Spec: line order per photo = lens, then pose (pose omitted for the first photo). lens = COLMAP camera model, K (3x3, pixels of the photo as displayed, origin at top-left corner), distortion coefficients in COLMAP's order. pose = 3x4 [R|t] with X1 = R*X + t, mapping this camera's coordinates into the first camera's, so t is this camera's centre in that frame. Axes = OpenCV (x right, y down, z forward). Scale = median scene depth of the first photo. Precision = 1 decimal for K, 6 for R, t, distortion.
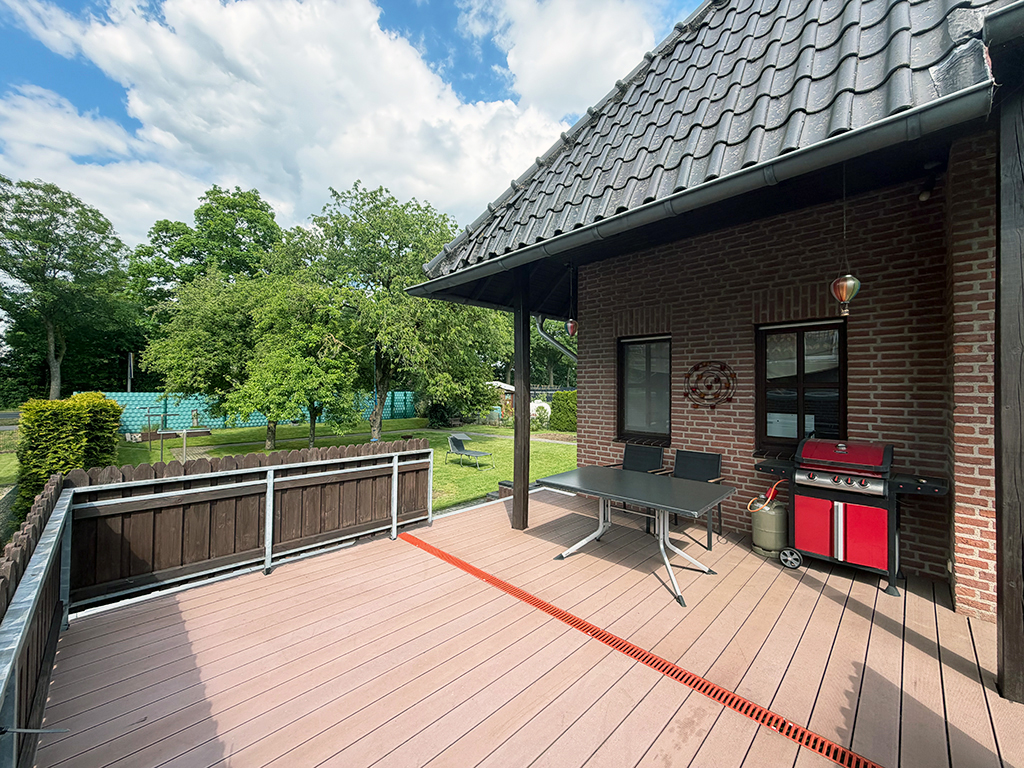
lens RADIAL K [[406.4, 0, 514.3], [0, 406.4, 383.8], [0, 0, 1]] dist [0.001026, 0.000183]
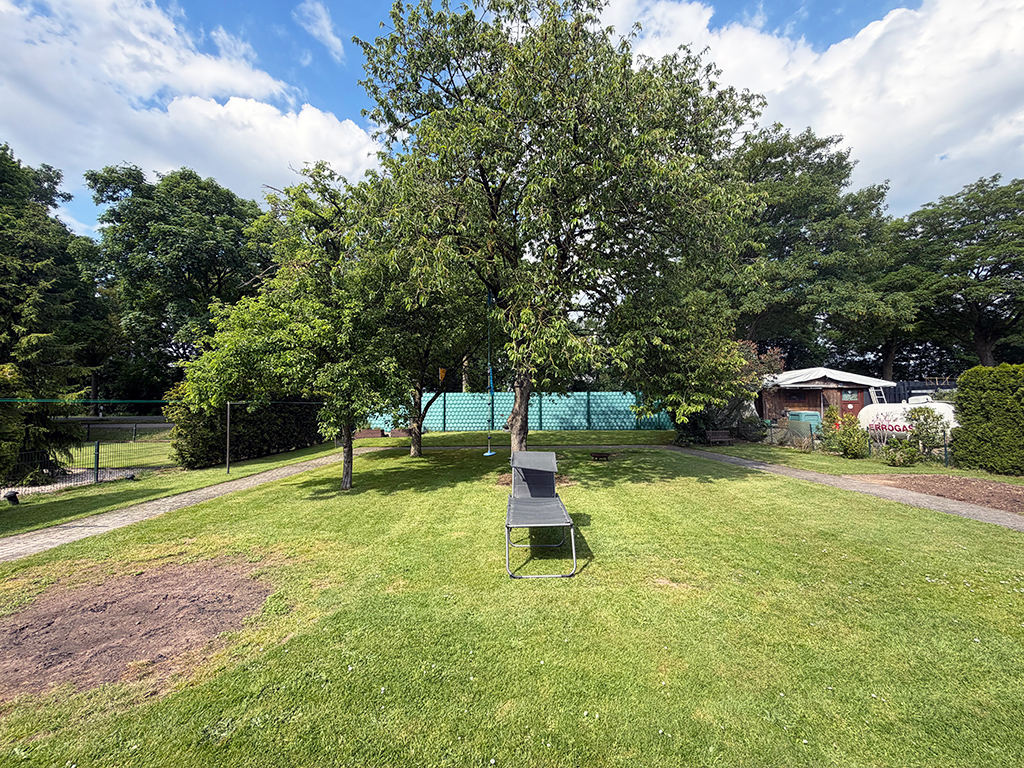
lens RADIAL K [[406.4, 0, 511.0], [0, 406.4, 378.3], [0, 0, 1]] dist [0.001026, 0.000183]
pose [[0.678307, -0.067522, -0.731669, 0.073329], [0.027684, 0.997410, -0.066381, 0.033534], [0.734257, 0.024771, 0.678420, 0.325579]]
